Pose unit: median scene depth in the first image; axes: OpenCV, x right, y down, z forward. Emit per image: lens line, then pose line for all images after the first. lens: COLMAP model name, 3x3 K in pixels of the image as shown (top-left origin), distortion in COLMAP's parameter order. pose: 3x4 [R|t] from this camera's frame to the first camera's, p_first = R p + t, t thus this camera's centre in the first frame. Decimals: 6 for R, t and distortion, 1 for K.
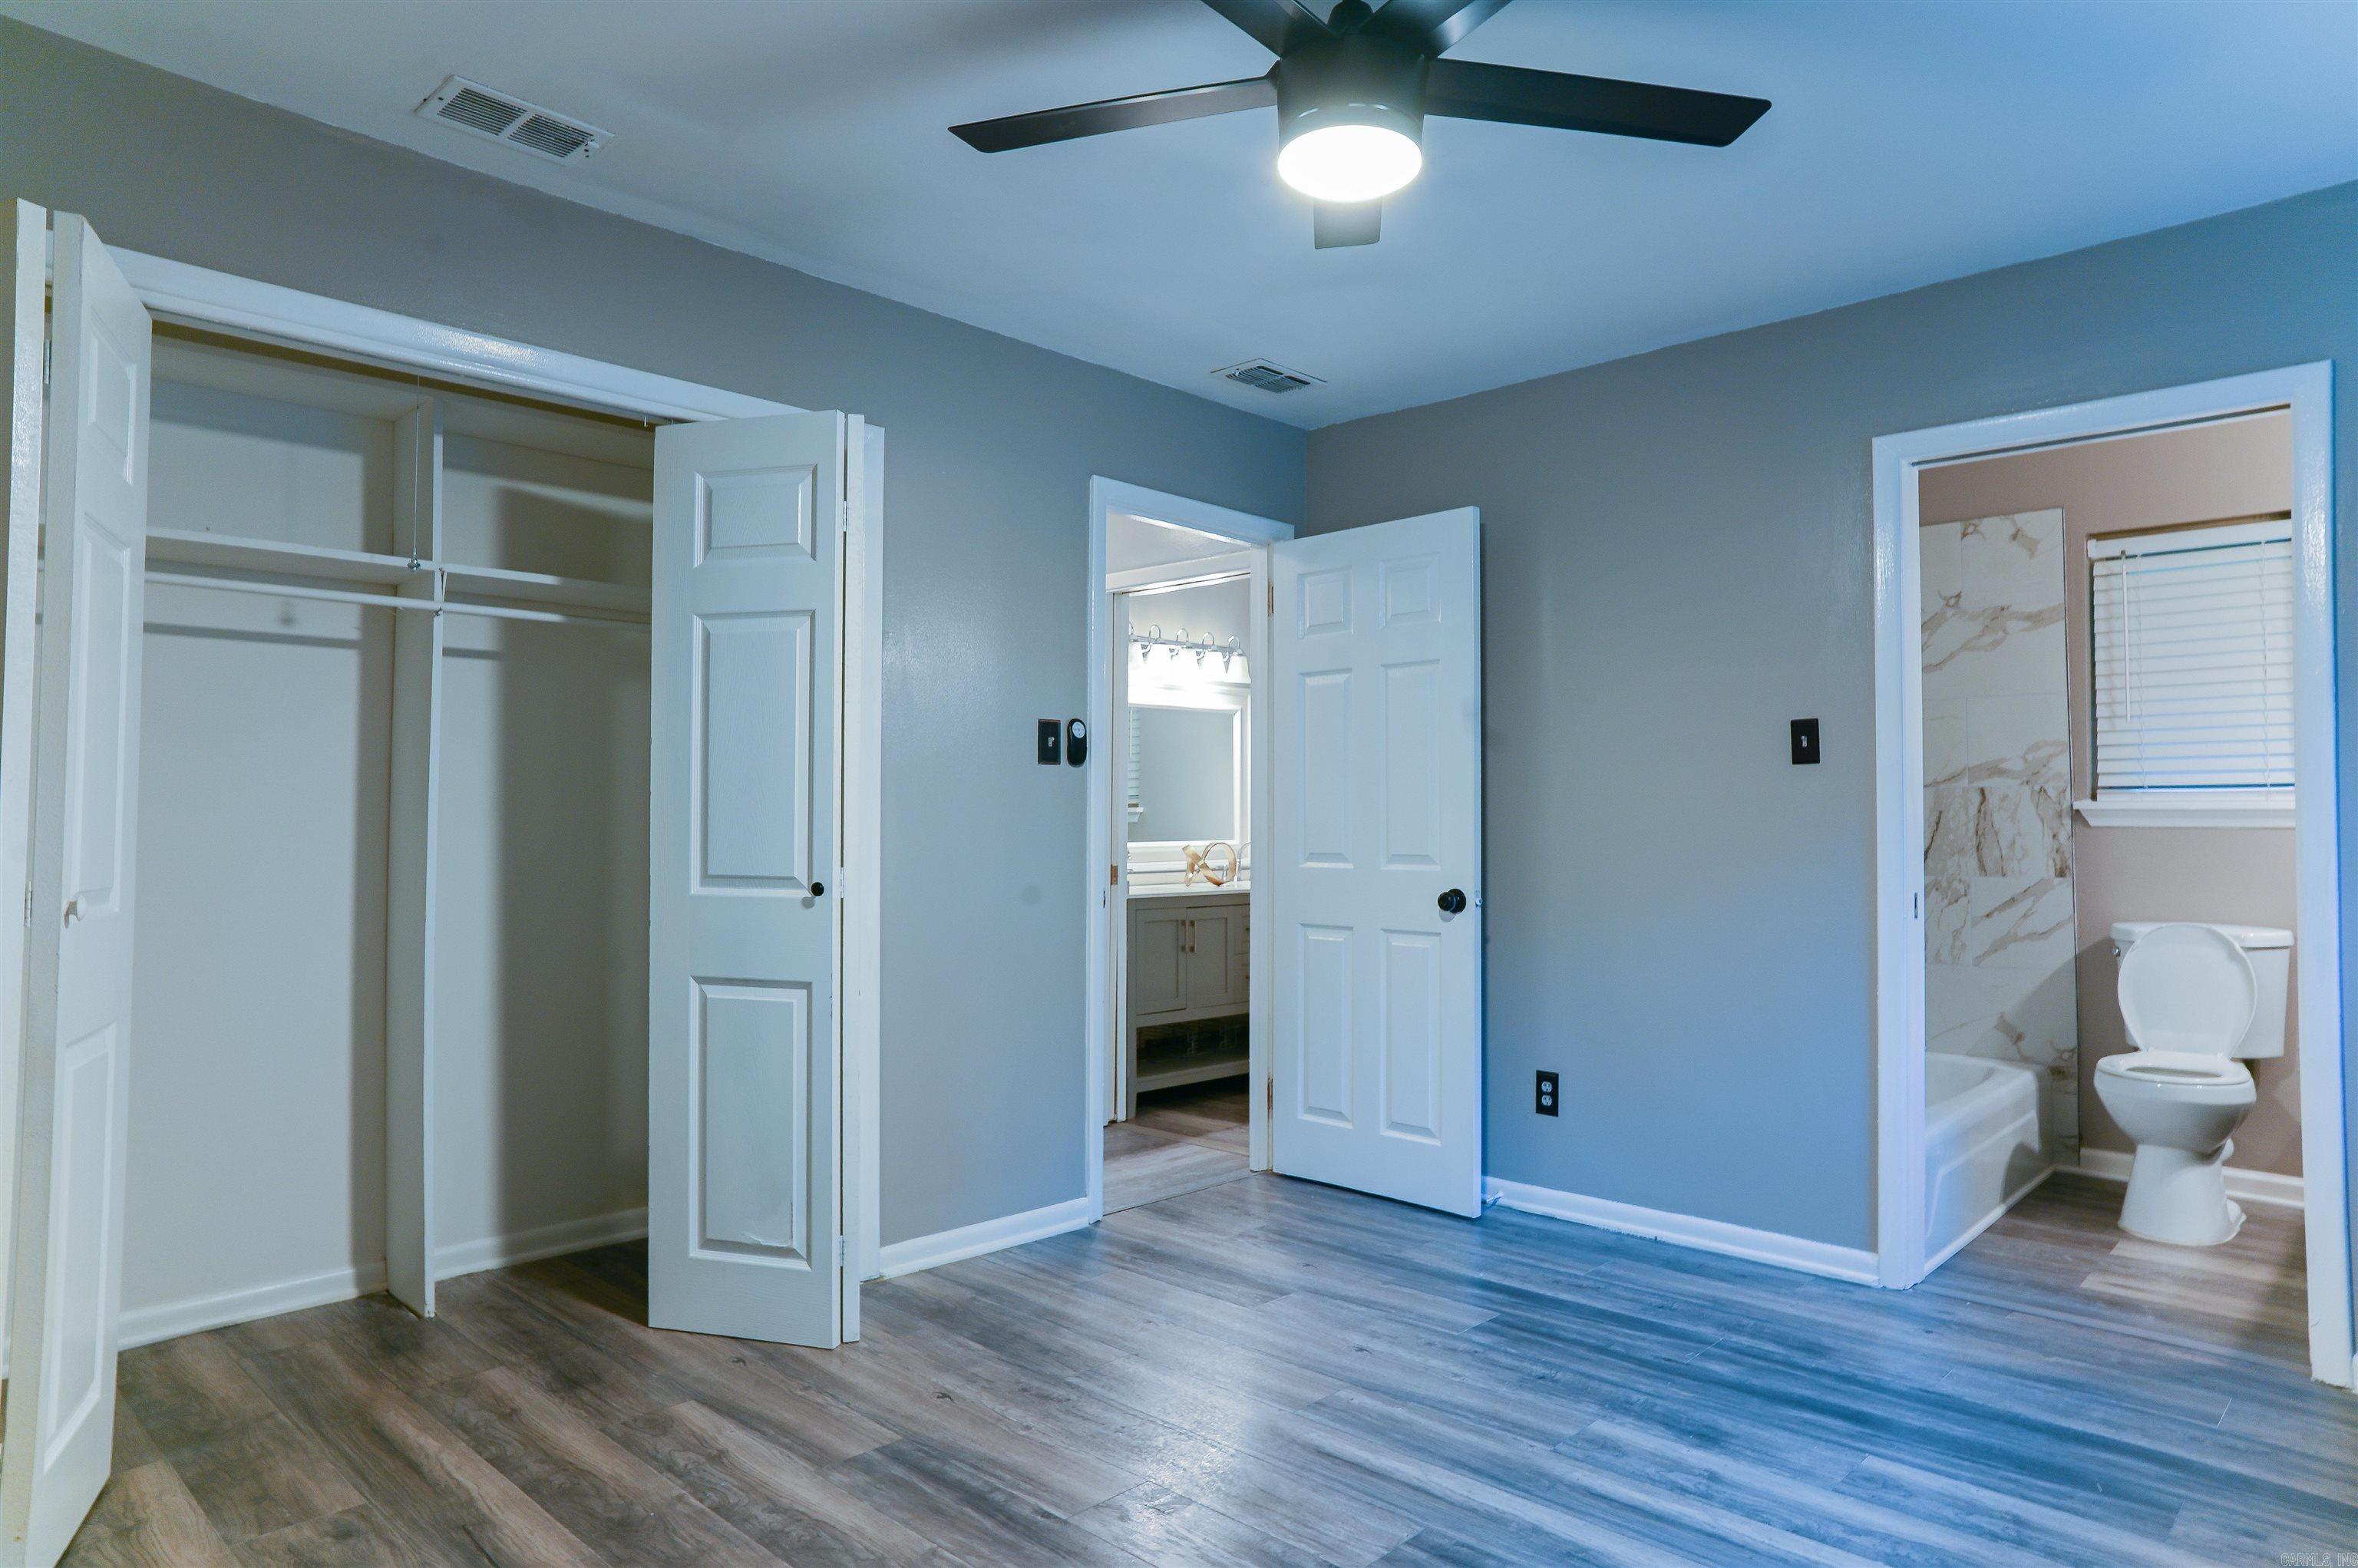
lens RADIAL K [[1410.9, 0, 1179.0], [0, 1410.9, 784.0], [0, 0, 1]] dist [-0.065685, 0.054177]
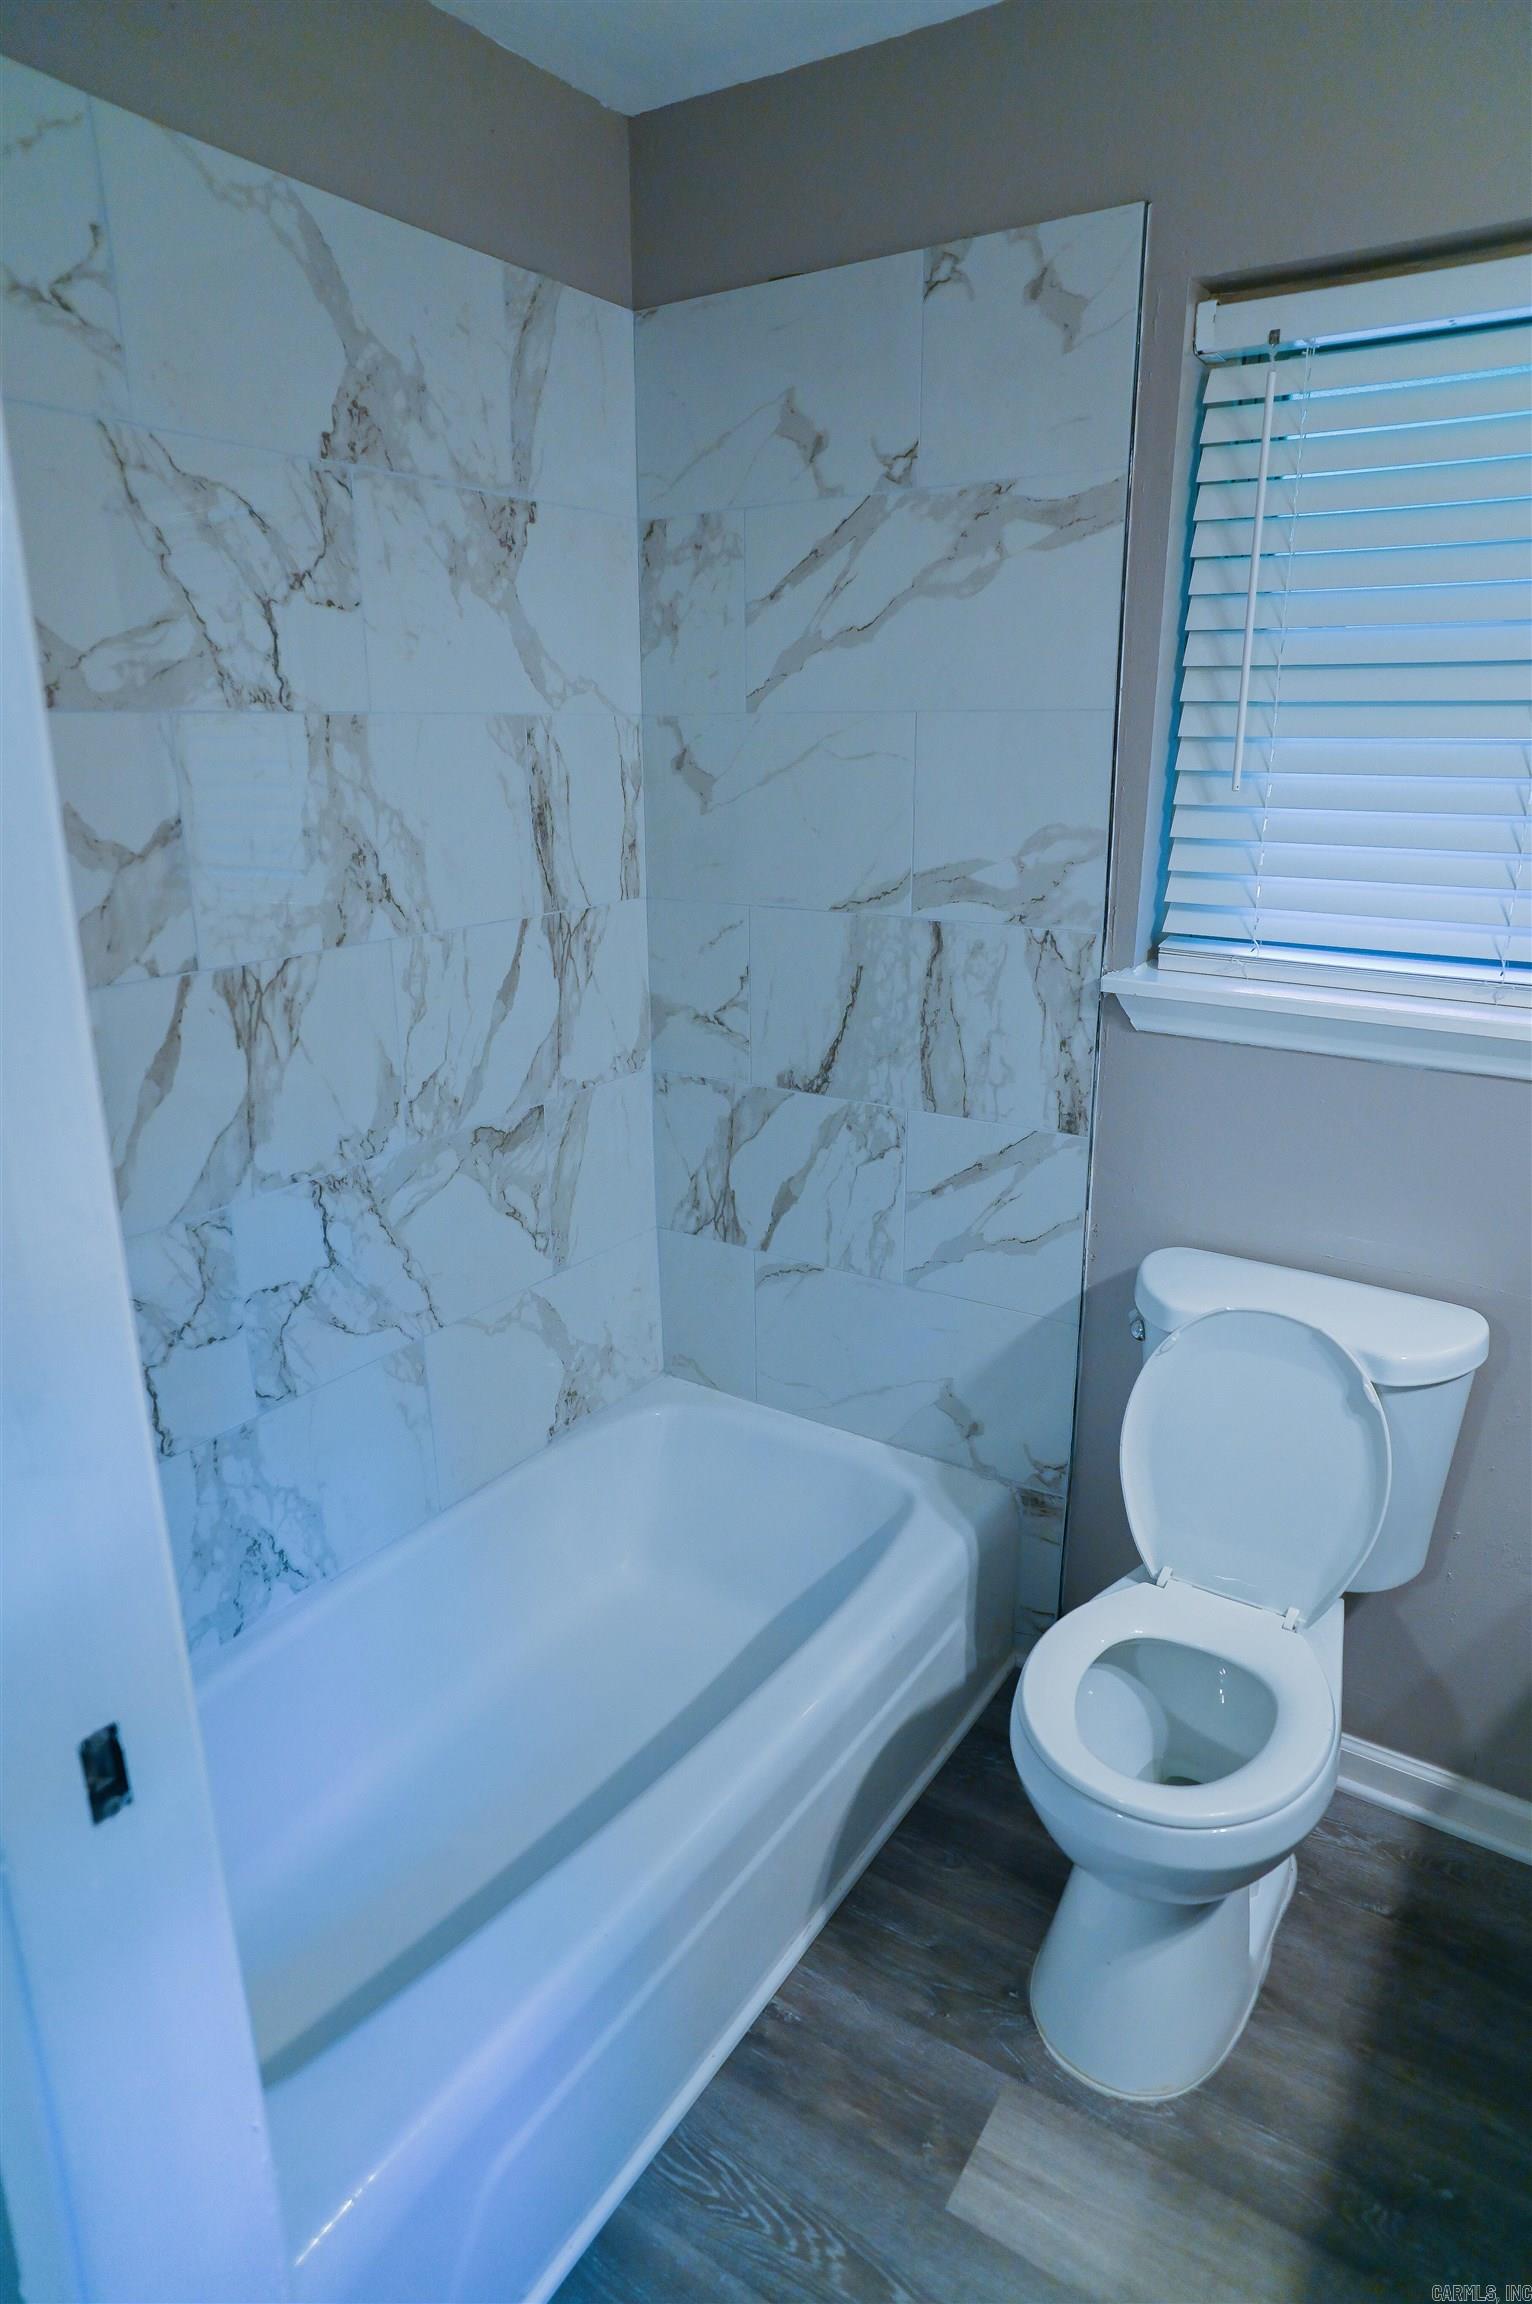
lens RADIAL K [[1368.4, 0, 754.8], [0, 1368.4, 1156.1], [0, 0, 1]] dist [-0.072019, 0.053542]
pose [[0.984598, -0.053419, 0.166475, 0.506204], [-0.003389, 0.946169, 0.323656, -0.077638], [-0.174803, -0.319235, 0.931414, 0.658243]]
